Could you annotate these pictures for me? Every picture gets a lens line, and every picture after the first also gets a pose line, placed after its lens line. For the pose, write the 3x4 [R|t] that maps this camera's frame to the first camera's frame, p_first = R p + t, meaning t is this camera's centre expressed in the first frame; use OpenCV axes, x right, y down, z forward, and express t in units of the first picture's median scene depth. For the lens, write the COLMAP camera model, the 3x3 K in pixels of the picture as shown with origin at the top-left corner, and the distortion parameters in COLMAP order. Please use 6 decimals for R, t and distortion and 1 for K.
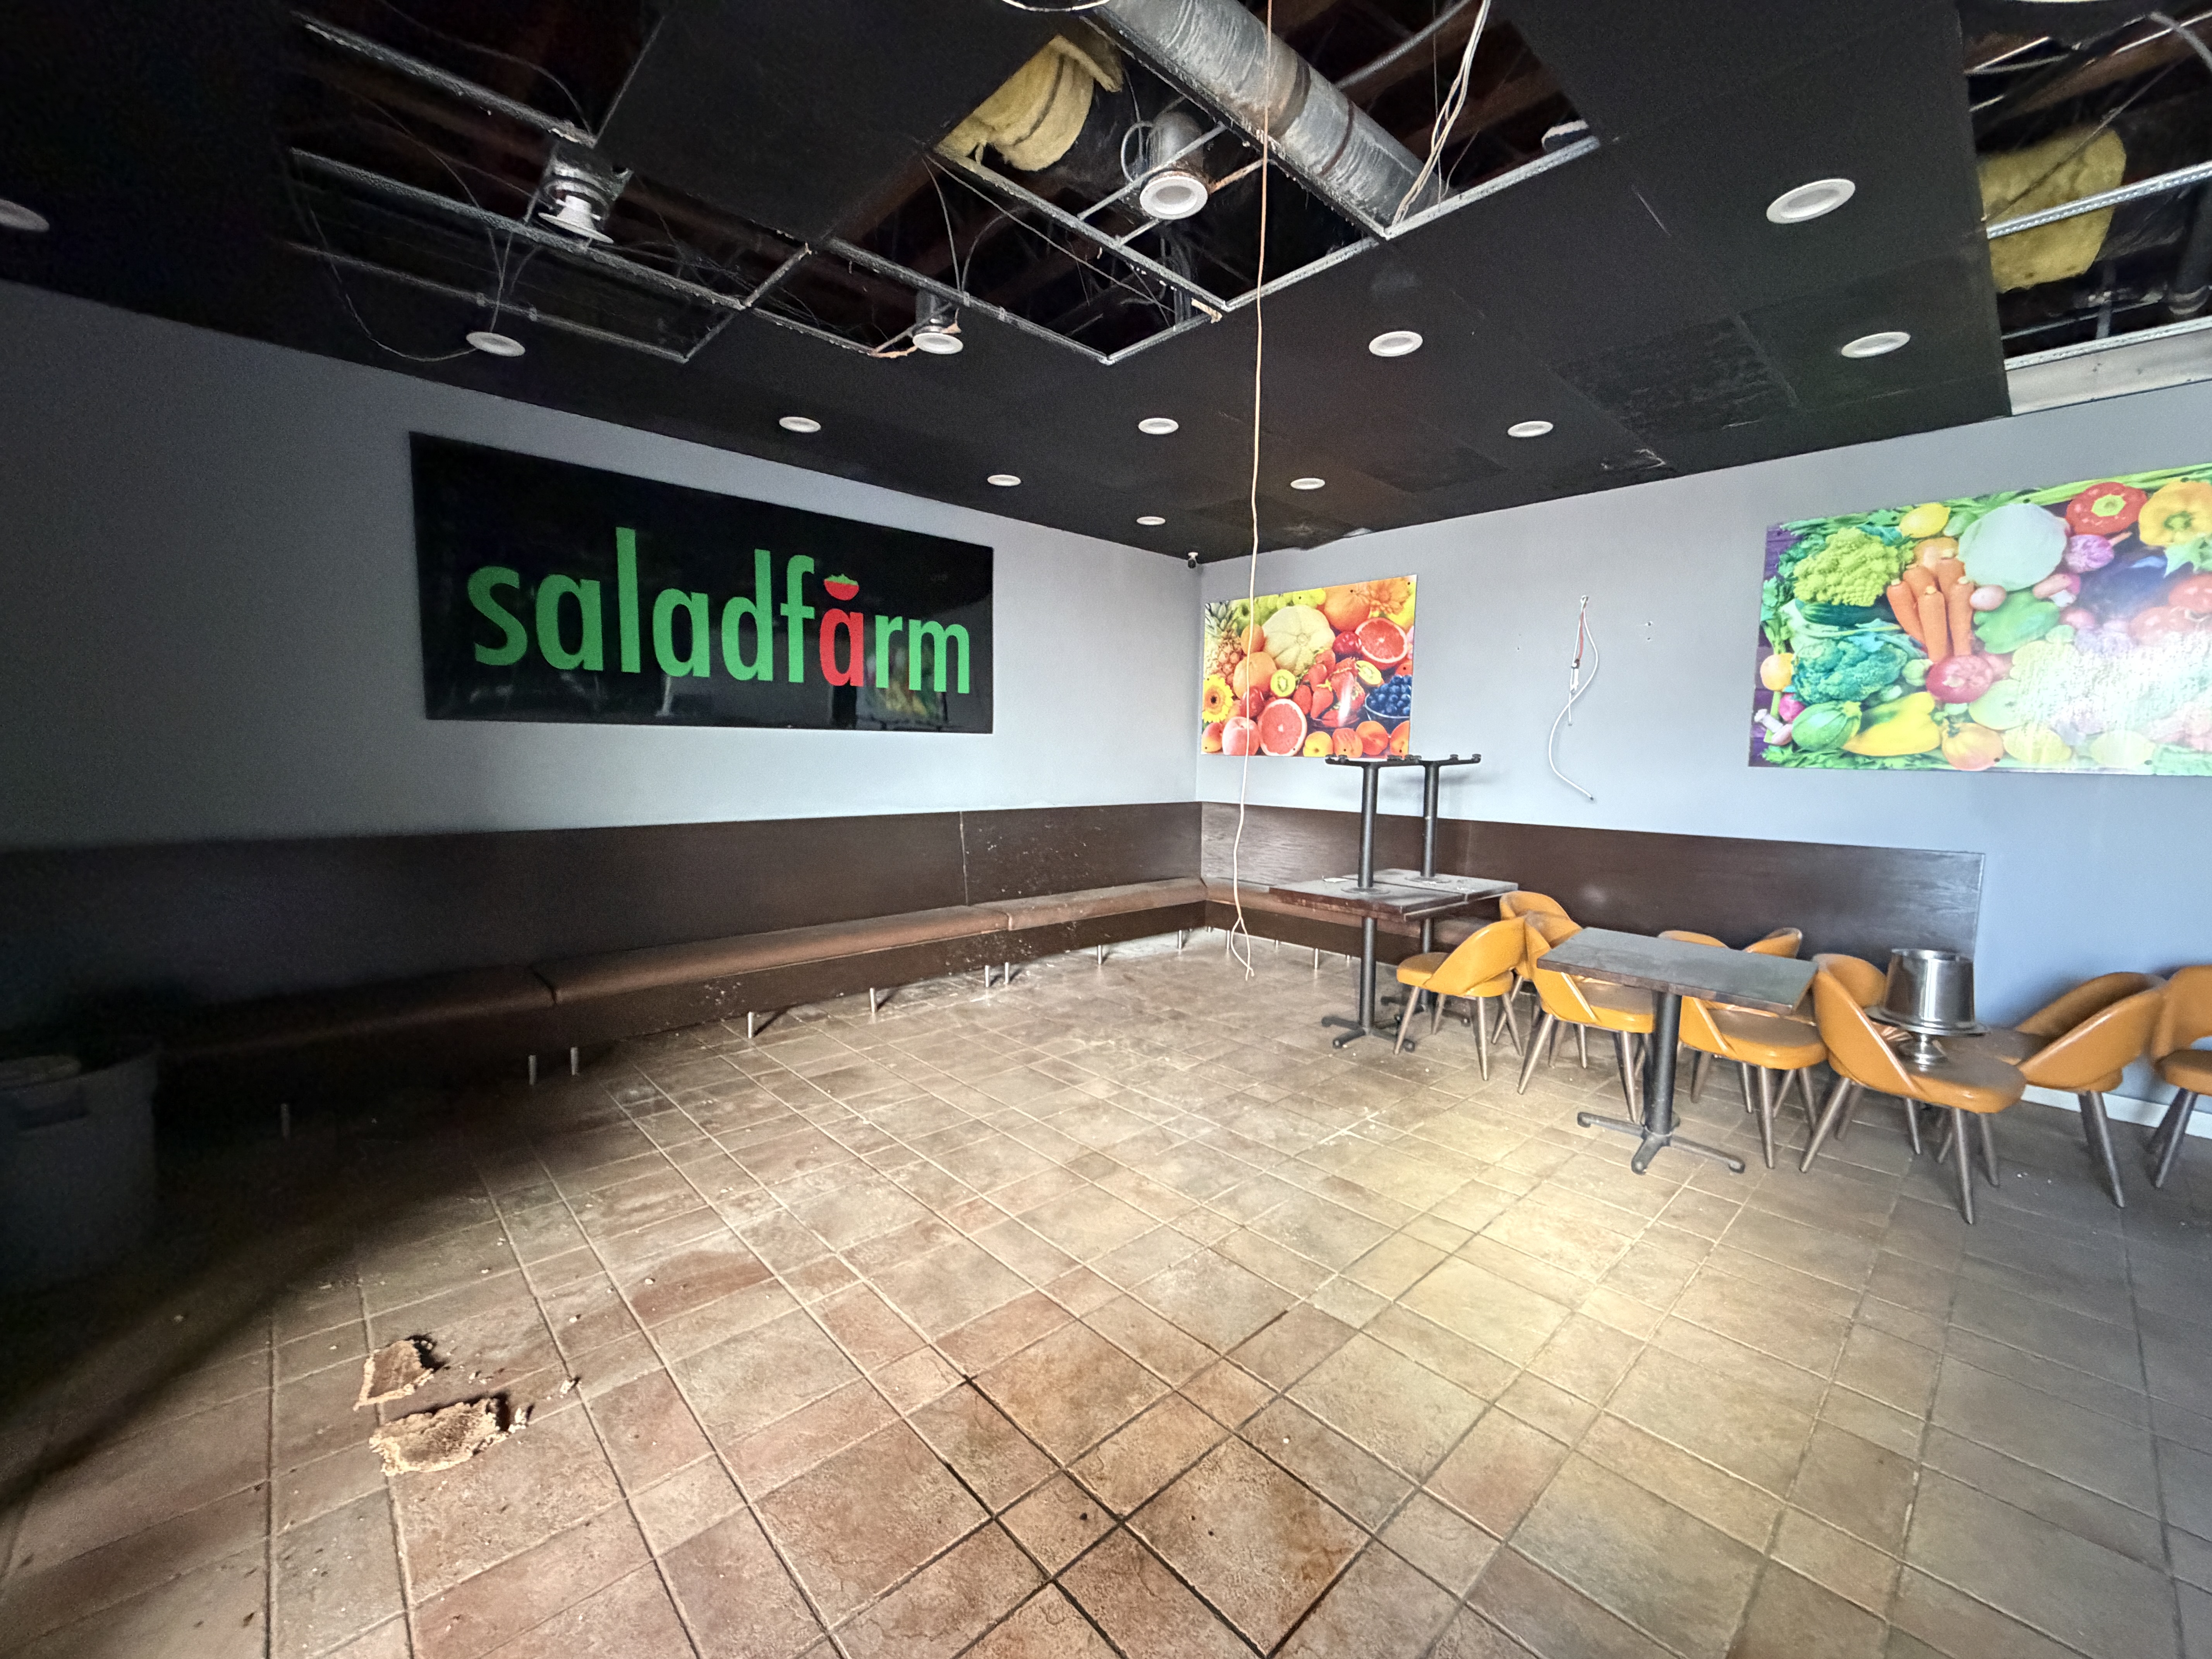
lens RADIAL K [[879.2, 0, 1093.2], [0, 879.2, 823.6], [0, 0, 1]] dist [0.001123, -0.000022]
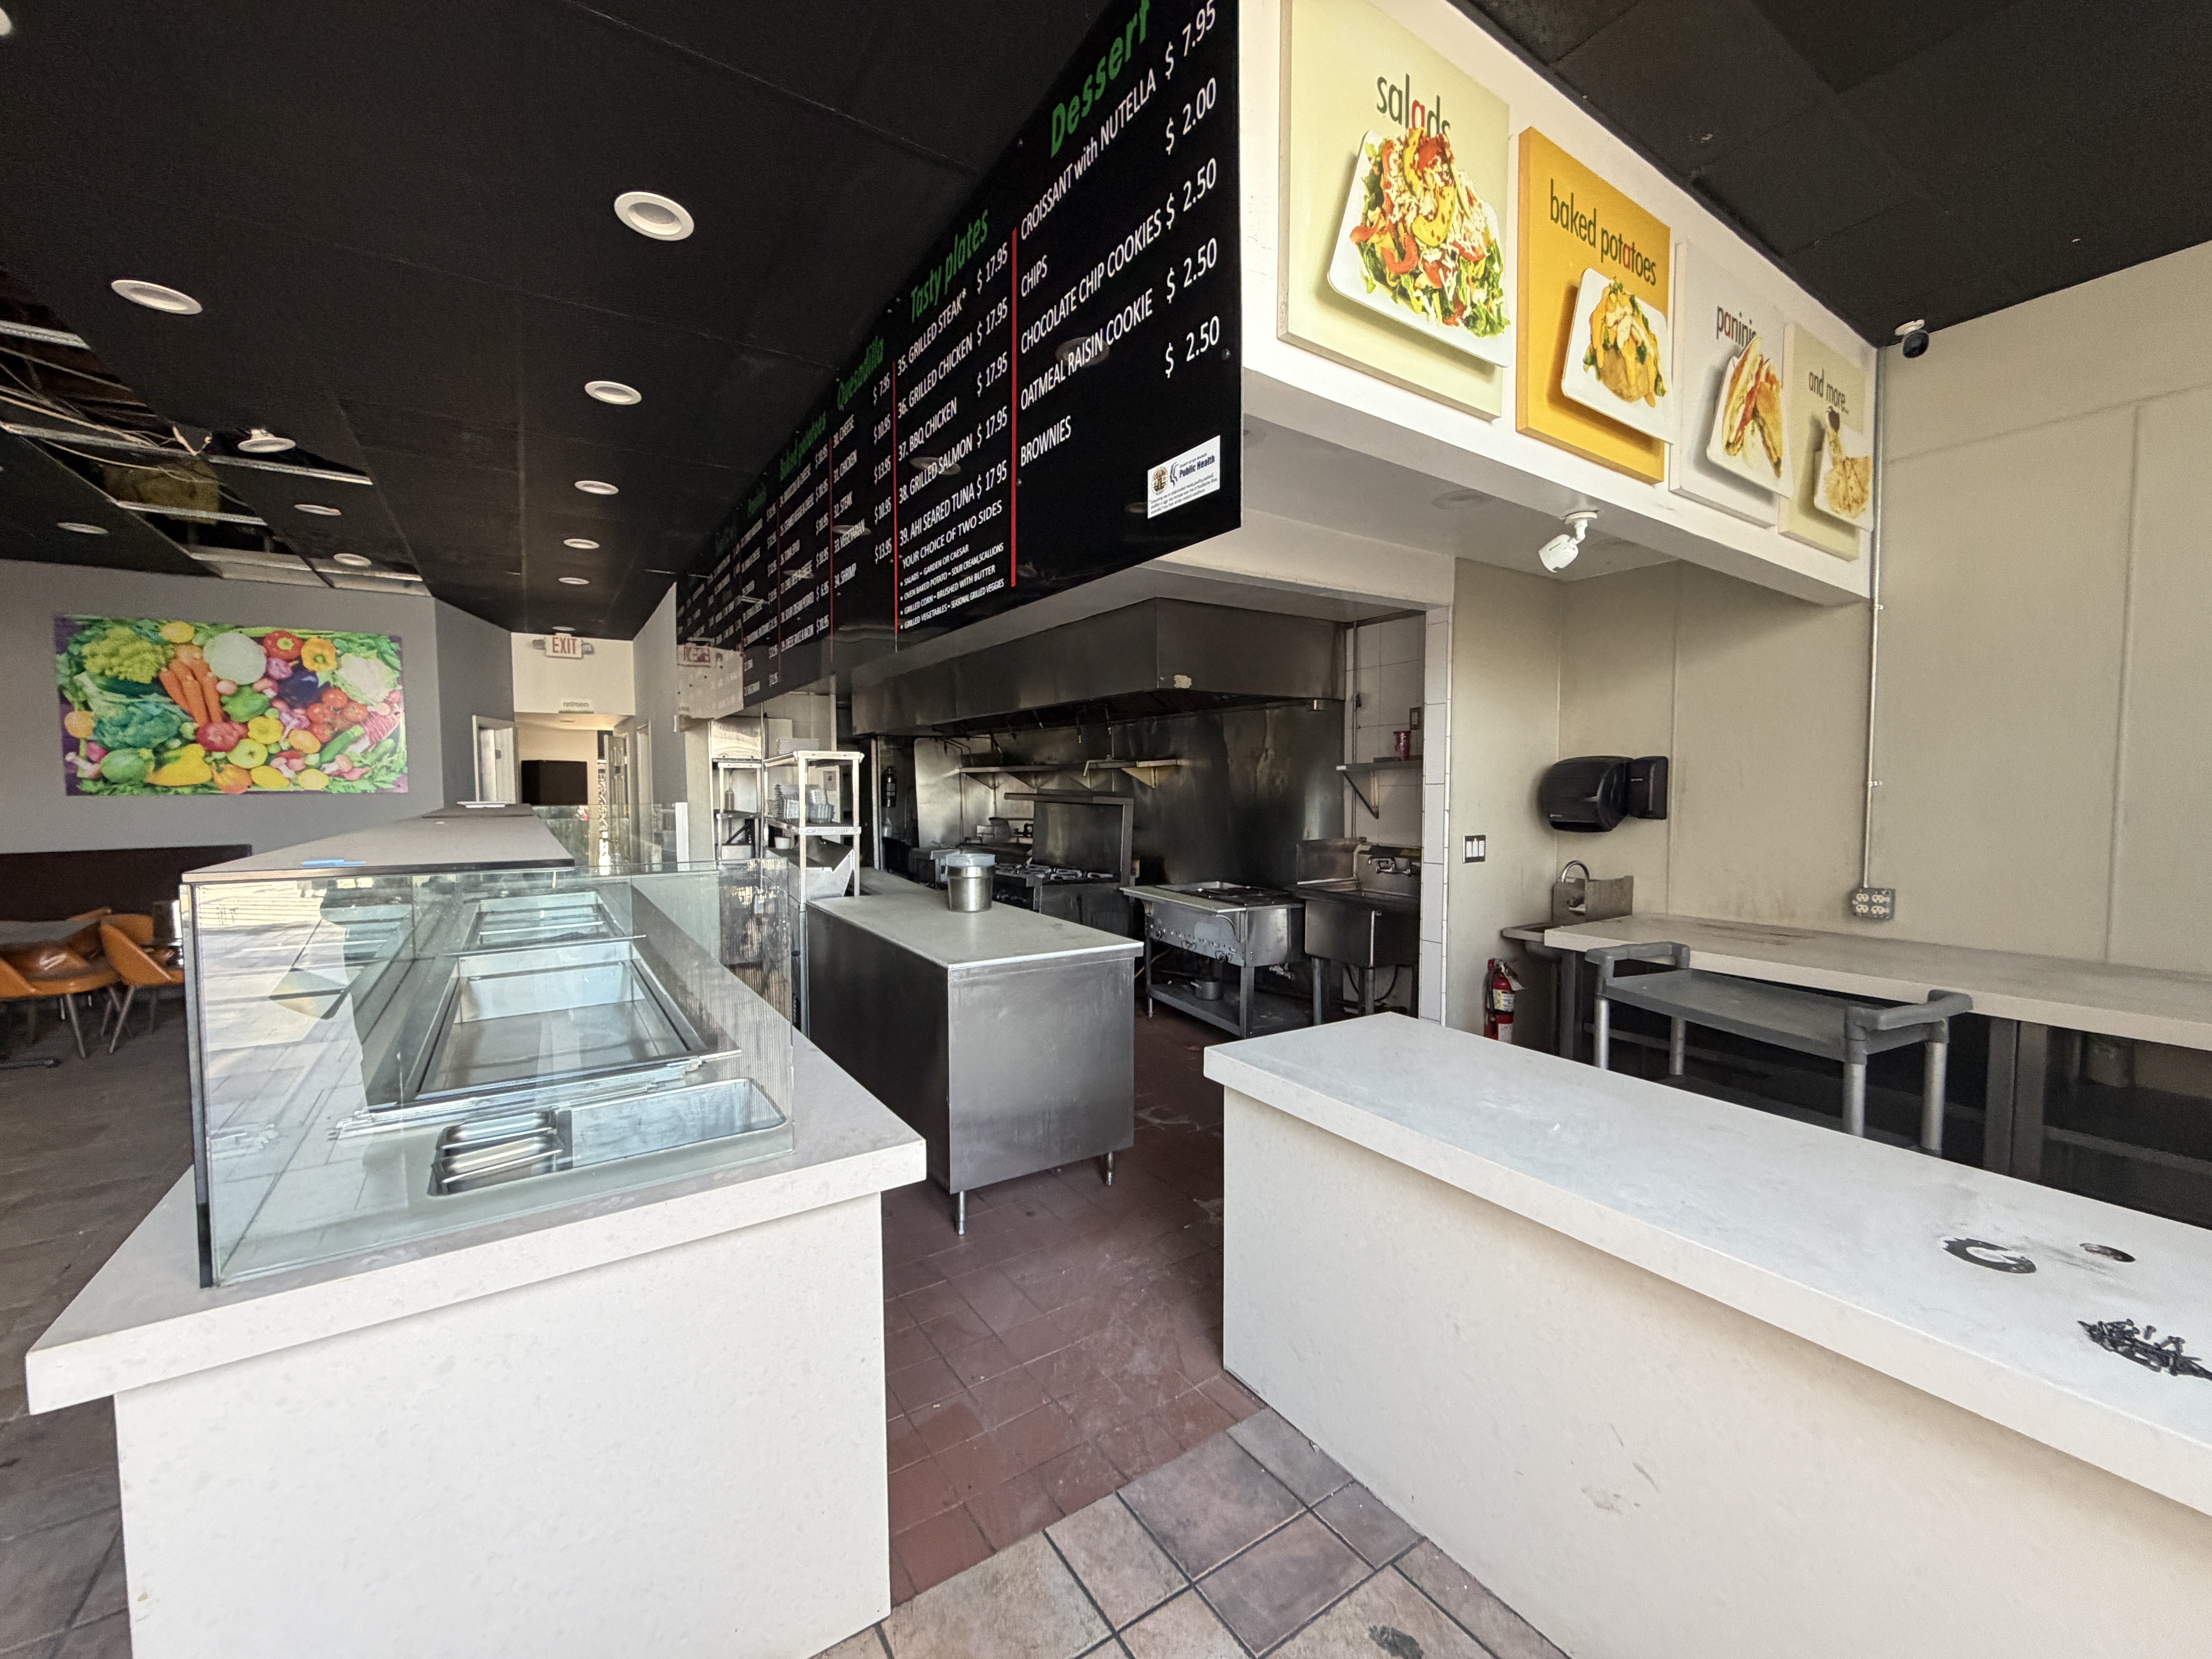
lens RADIAL K [[879.2, 0, 1104.1], [0, 879.2, 830.2], [0, 0, 1]] dist [0.001123, -0.000022]
pose [[0.166660, -0.068831, 0.983609, -0.308771], [0.095174, 0.994025, 0.053434, 0.067767], [-0.981410, 0.084709, 0.172215, -0.792846]]
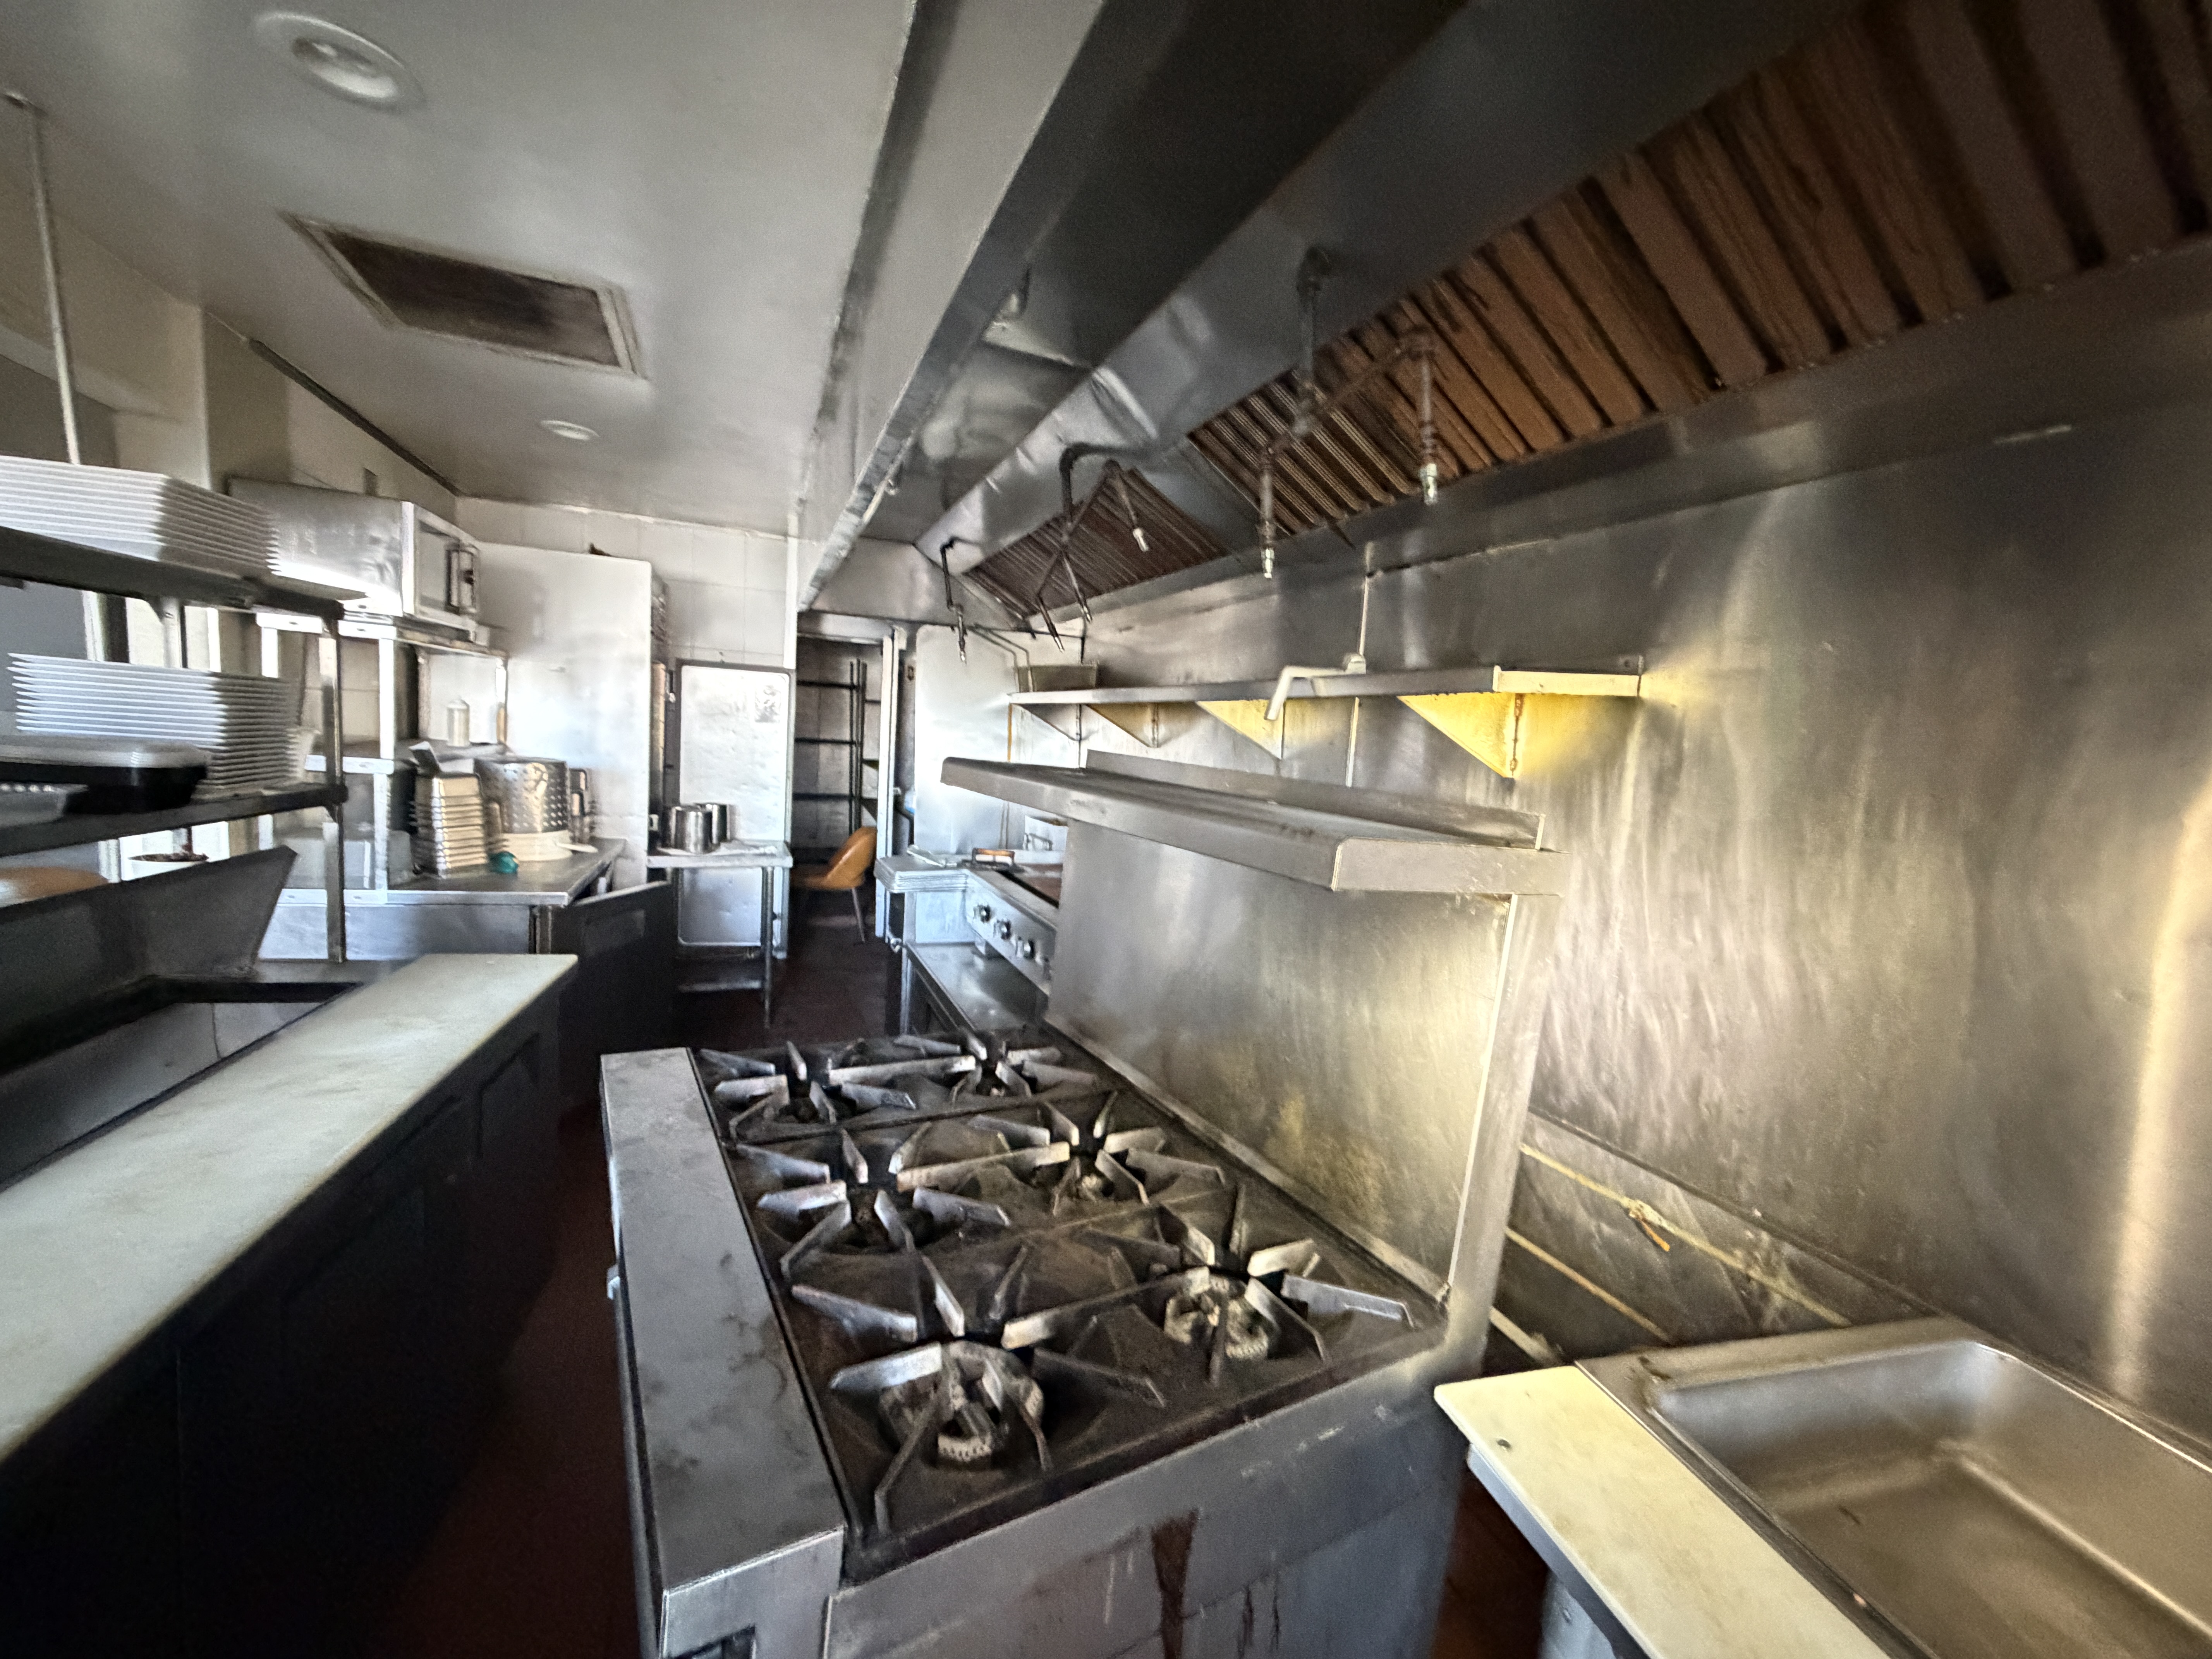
lens RADIAL K [[879.2, 0, 1107.9], [0, 879.2, 833.1], [0, 0, 1]] dist [0.001123, -0.000022]
pose [[0.352956, -0.100292, 0.930249, 0.771404], [0.024102, 0.994883, 0.098115, 0.065463], [-0.935329, -0.012209, 0.353567, -0.580572]]
